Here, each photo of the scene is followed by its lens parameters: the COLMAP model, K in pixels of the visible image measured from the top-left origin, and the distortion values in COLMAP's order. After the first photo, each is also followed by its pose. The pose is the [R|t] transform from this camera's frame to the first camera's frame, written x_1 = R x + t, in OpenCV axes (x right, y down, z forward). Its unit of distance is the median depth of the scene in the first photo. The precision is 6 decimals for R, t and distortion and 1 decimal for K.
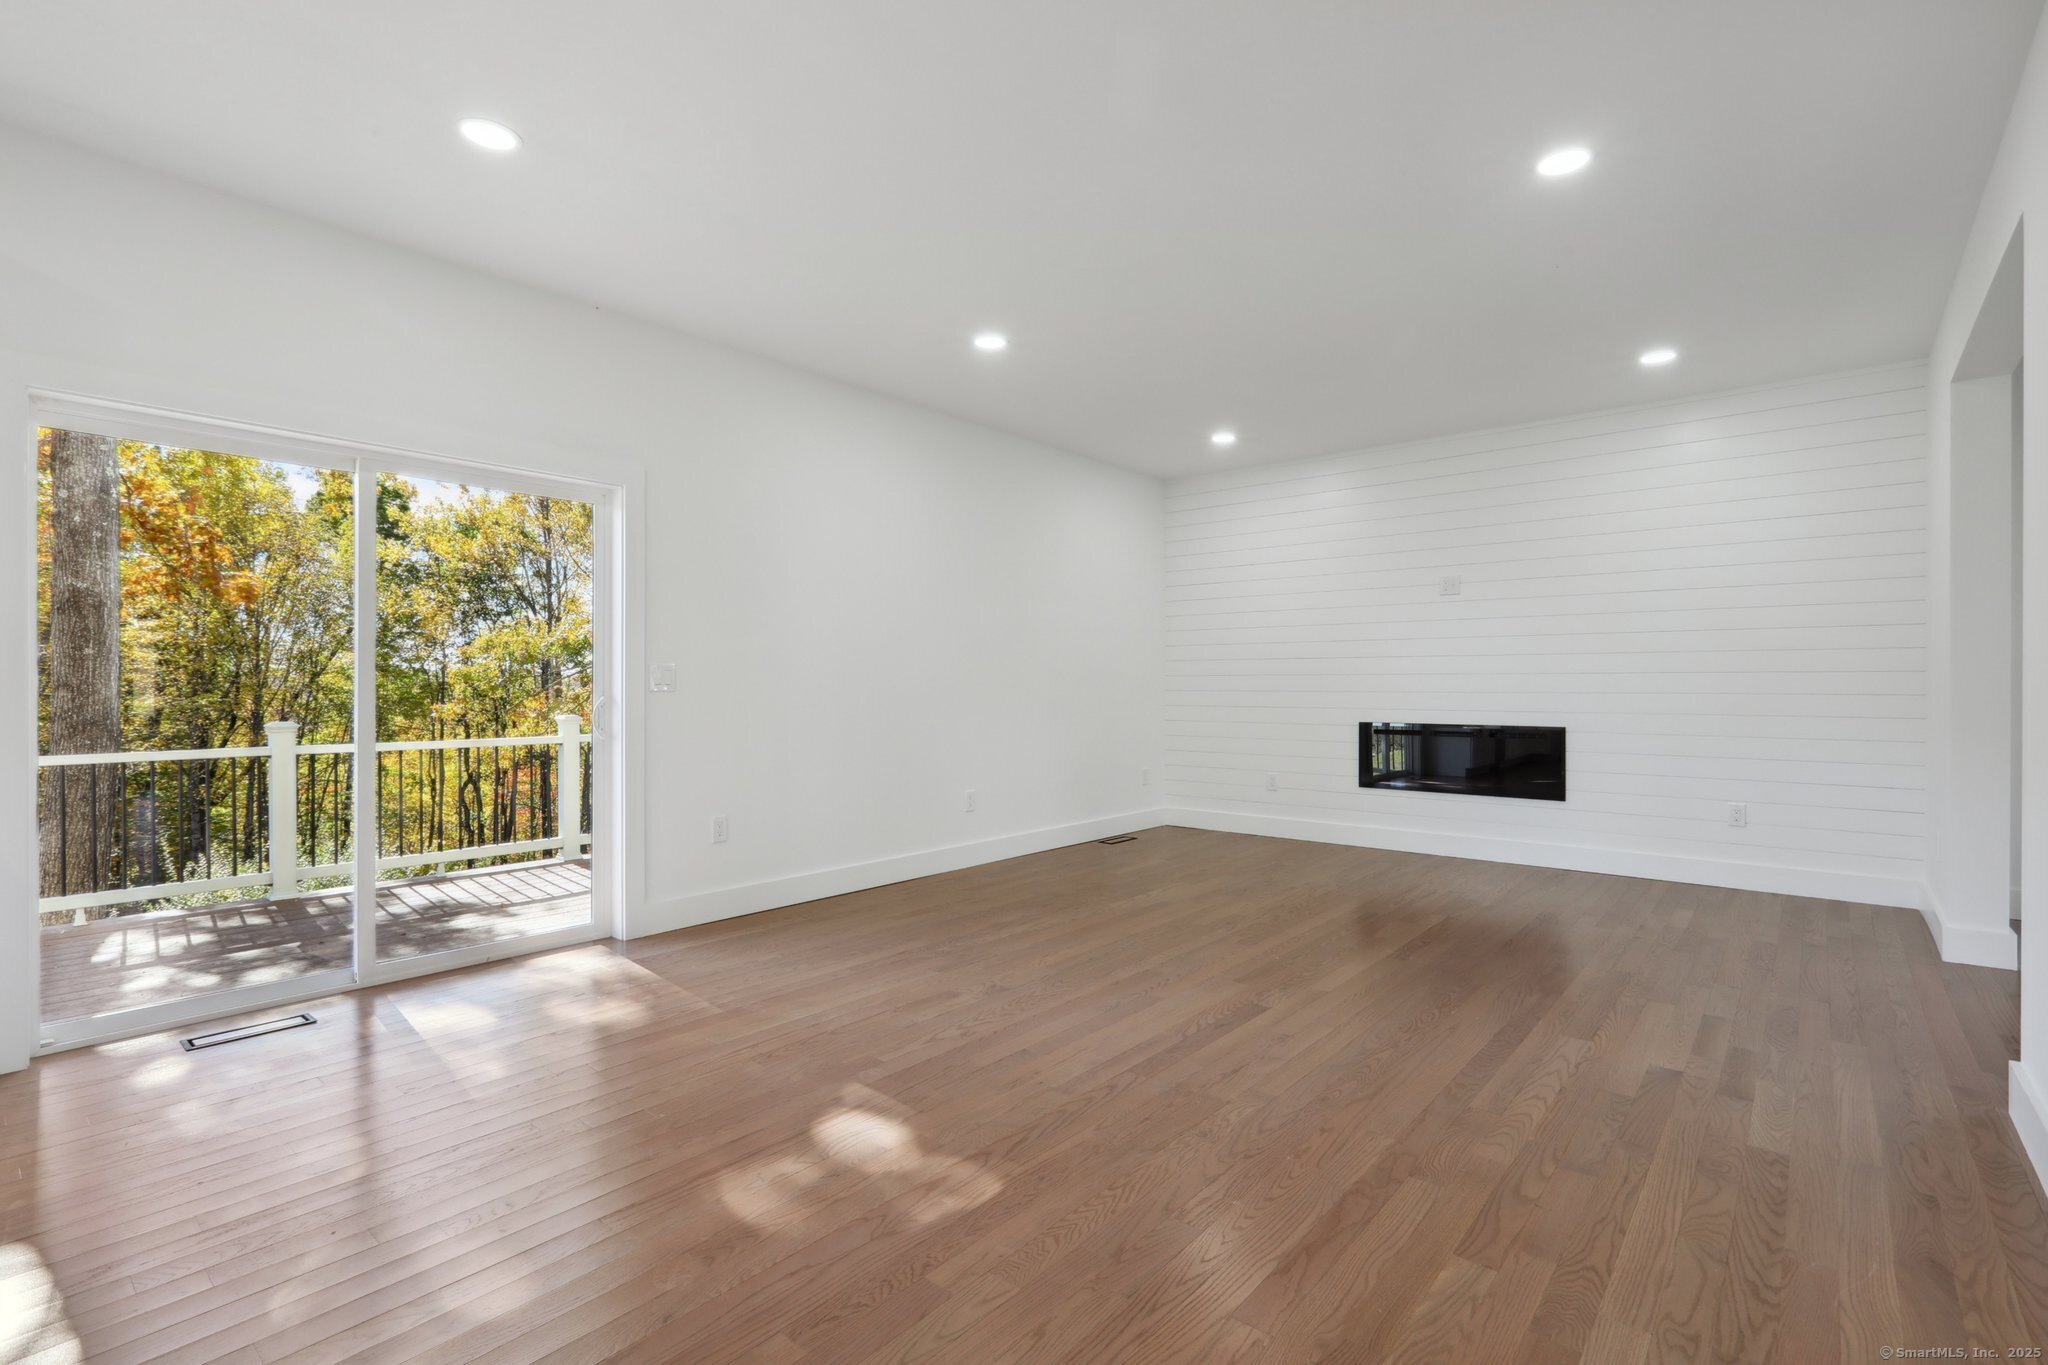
lens RADIAL K [[935.7, 0, 1036.4], [0, 935.7, 687.5], [0, 0, 1]] dist [-0.003102, -0.000381]
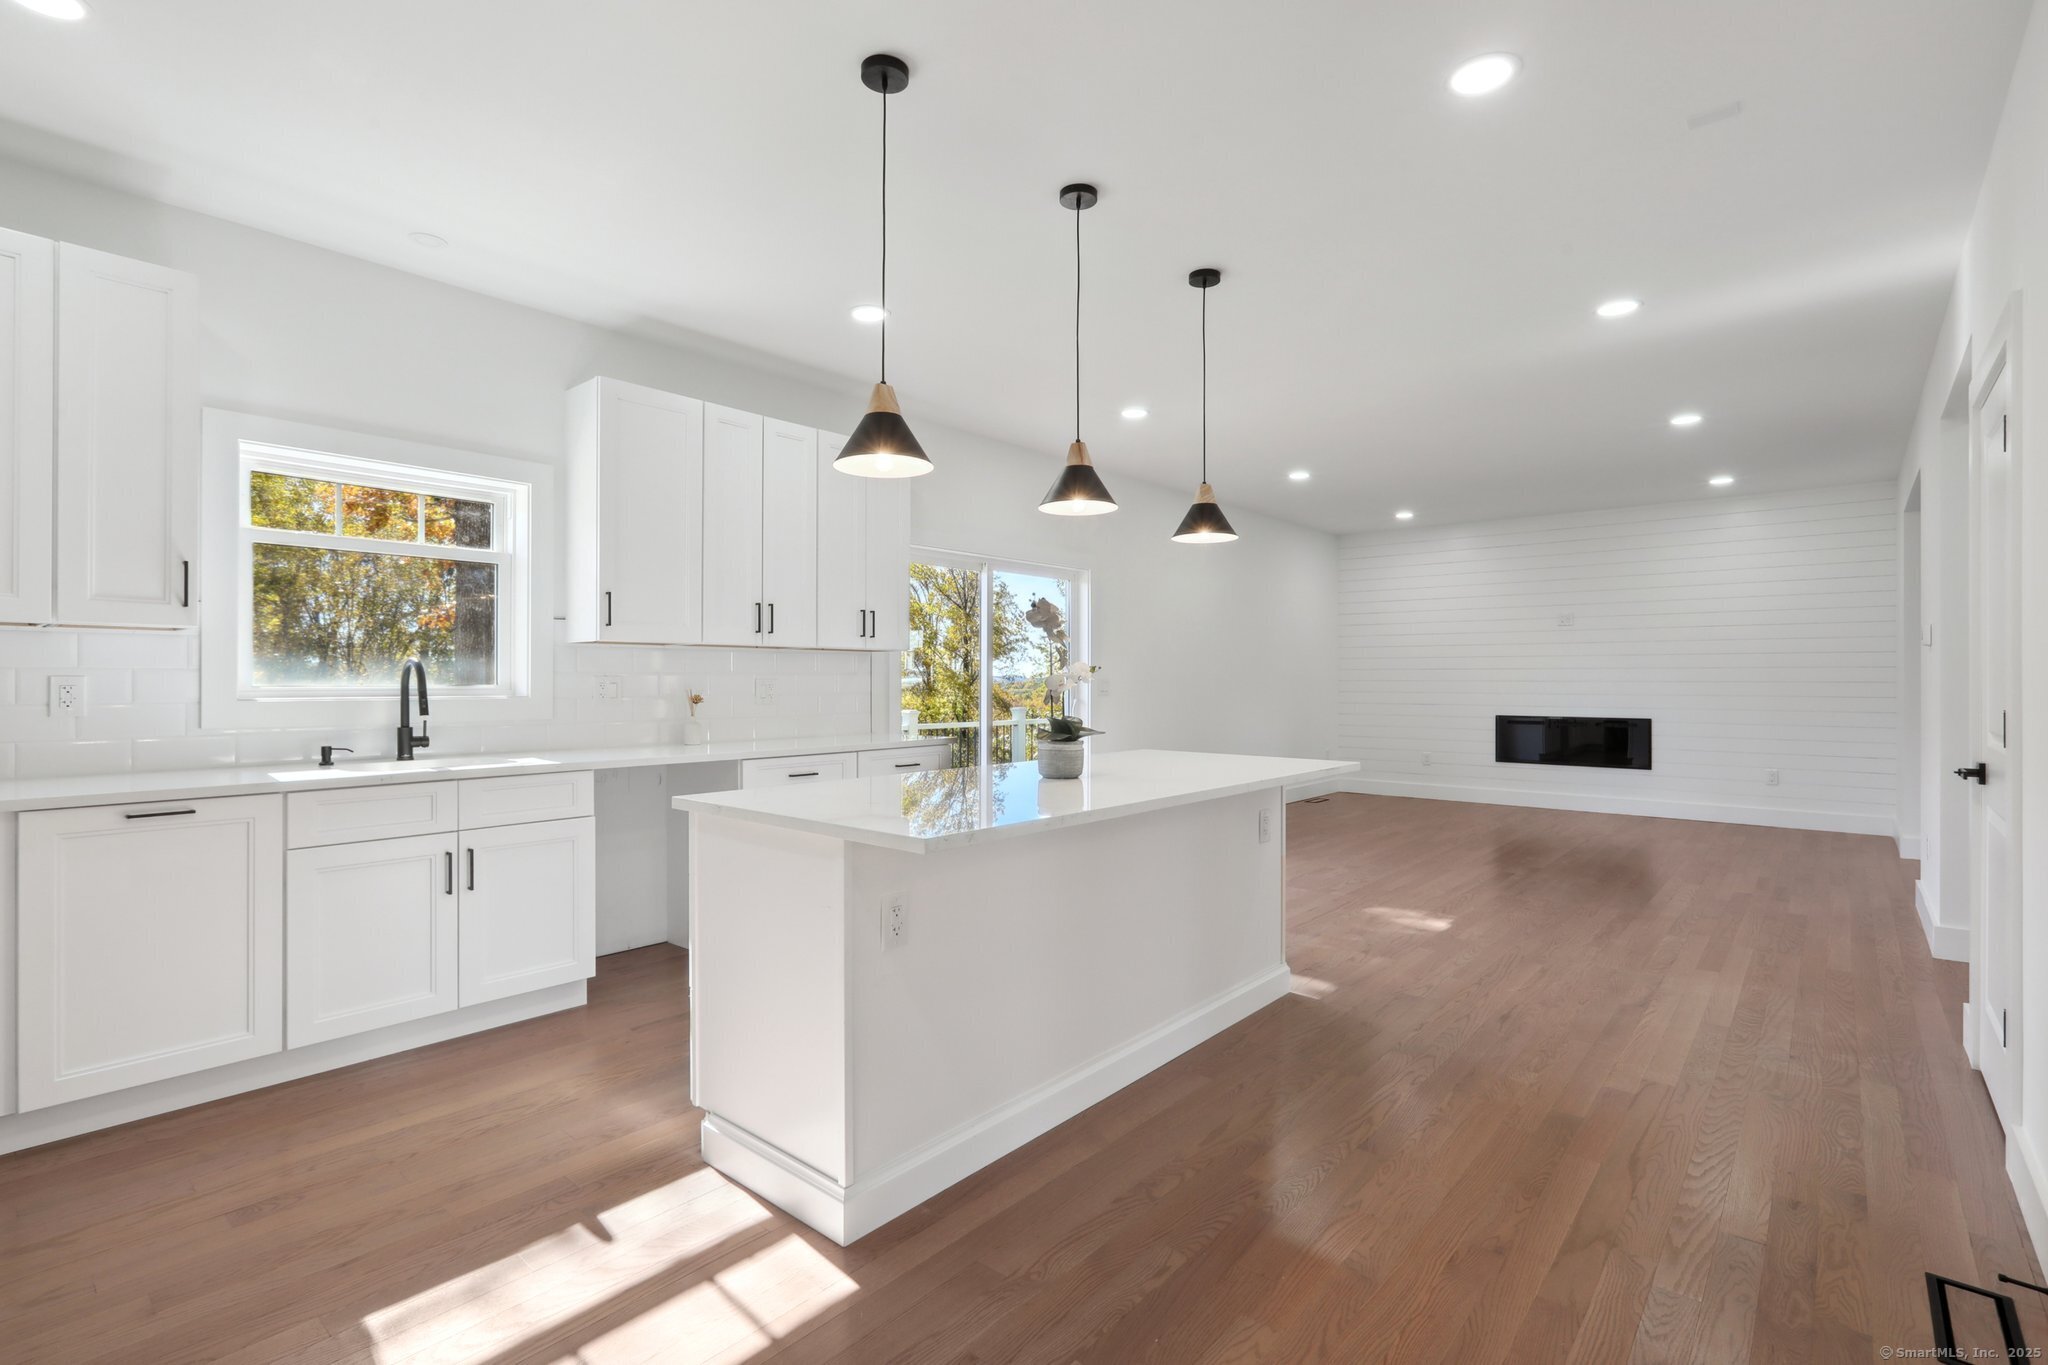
lens RADIAL K [[944.3, 0, 1025.9], [0, 944.3, 673.7], [0, 0, 1]] dist [0.000710, 0.000592]
pose [[0.999902, 0.003098, -0.013677, -0.481203], [-0.003177, 0.999978, -0.005775, -0.020483], [0.013658, 0.005818, 0.999890, -0.600275]]
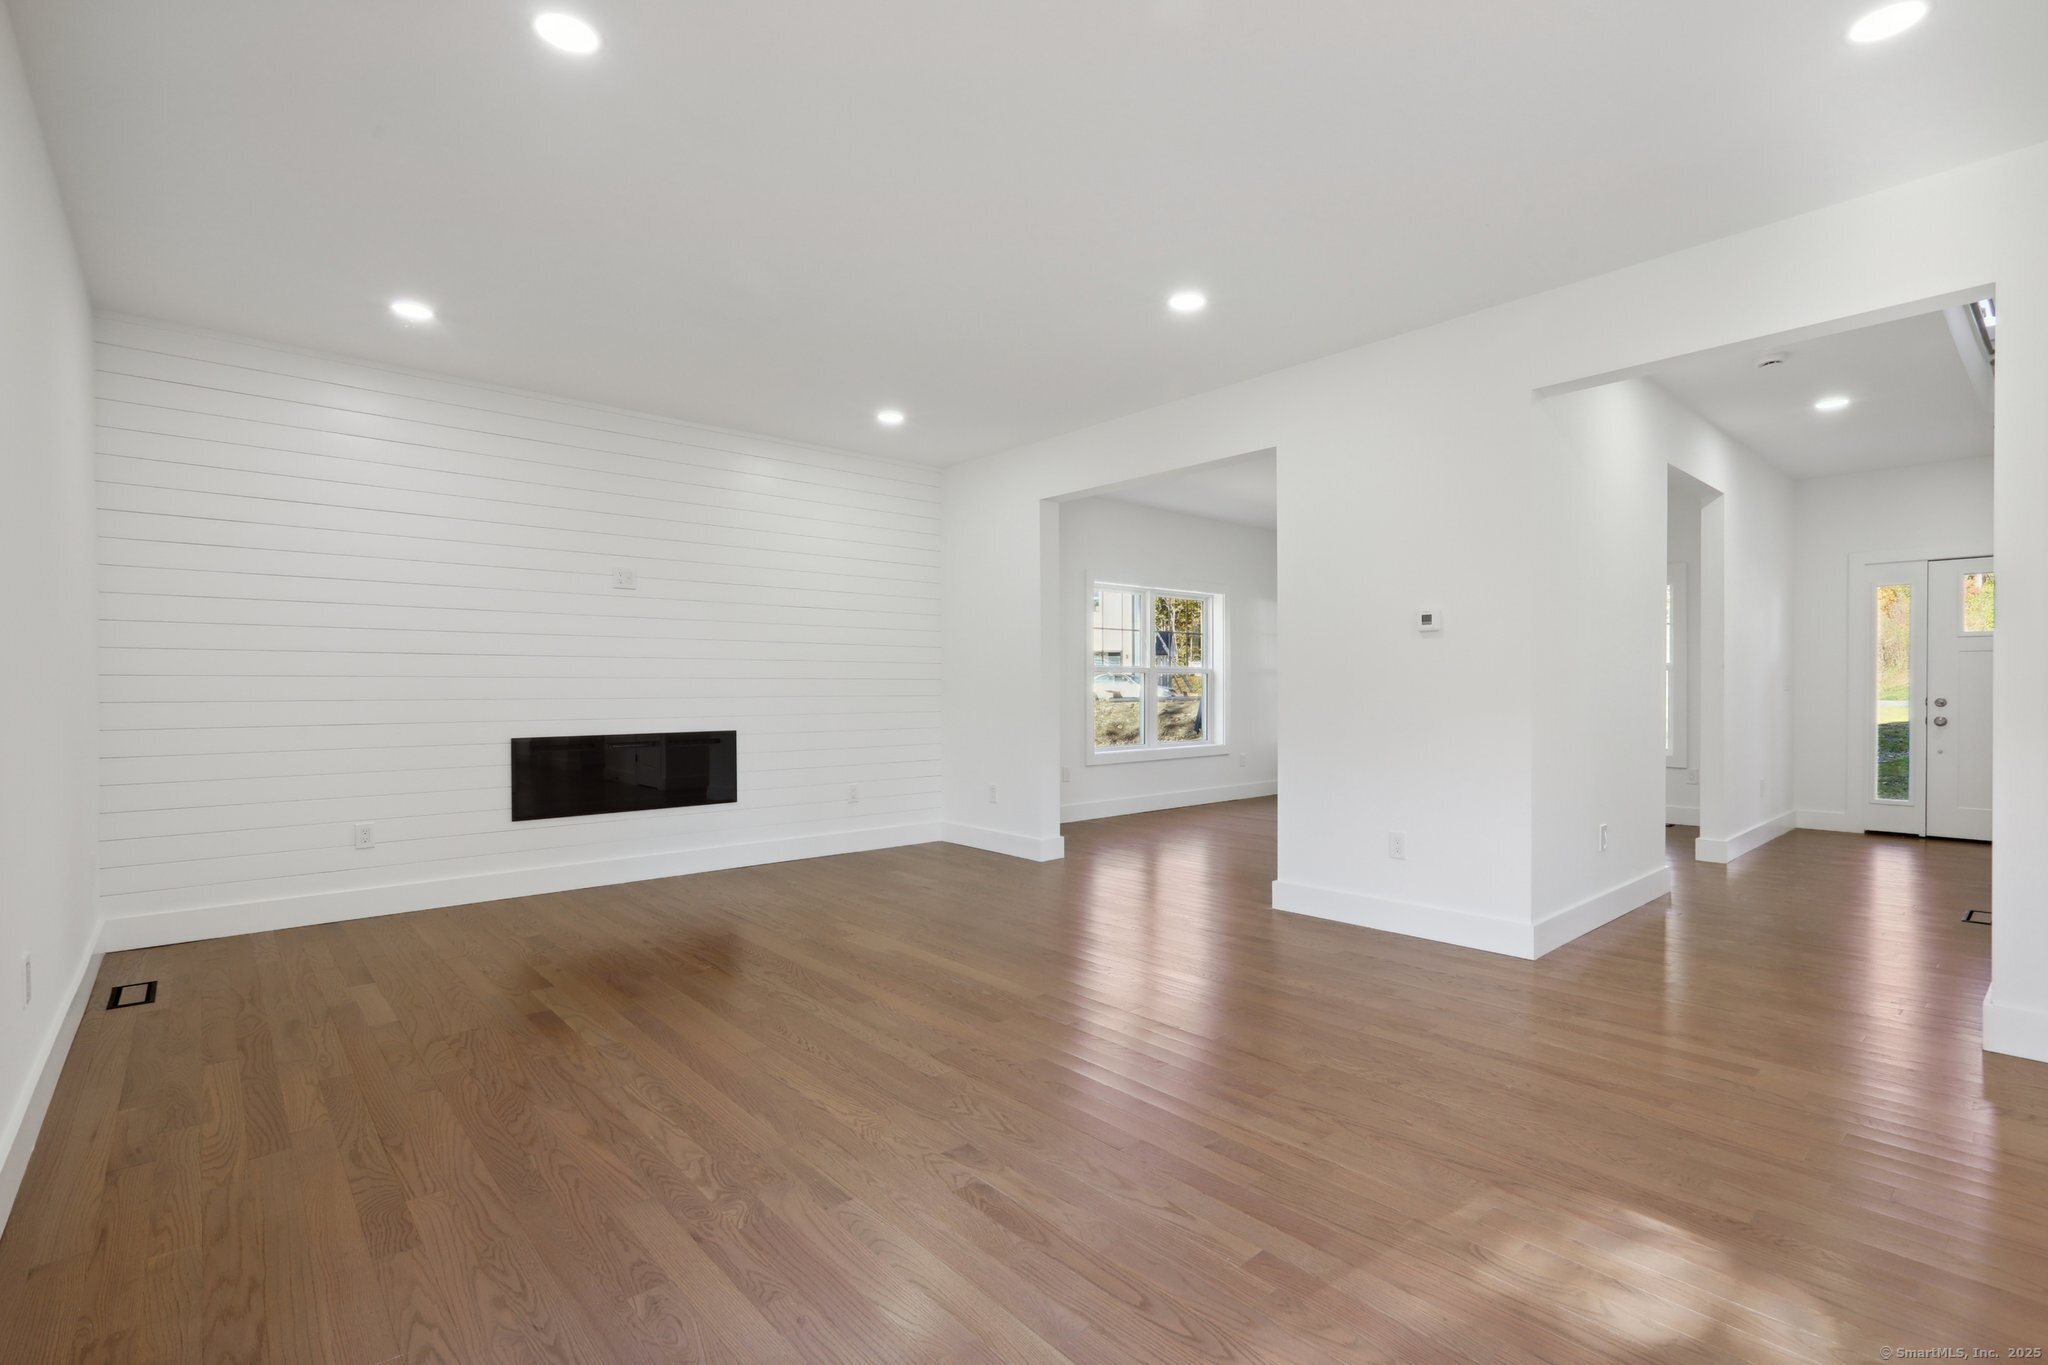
lens RADIAL K [[935.7, 0, 1036.4], [0, 935.7, 687.5], [0, 0, 1]] dist [-0.003102, -0.000381]
pose [[0.146143, 0.003098, 0.989259, -0.513849], [0.006716, 0.999969, -0.004123, 0.001641], [-0.989241, 0.007247, 0.146117, 0.646626]]
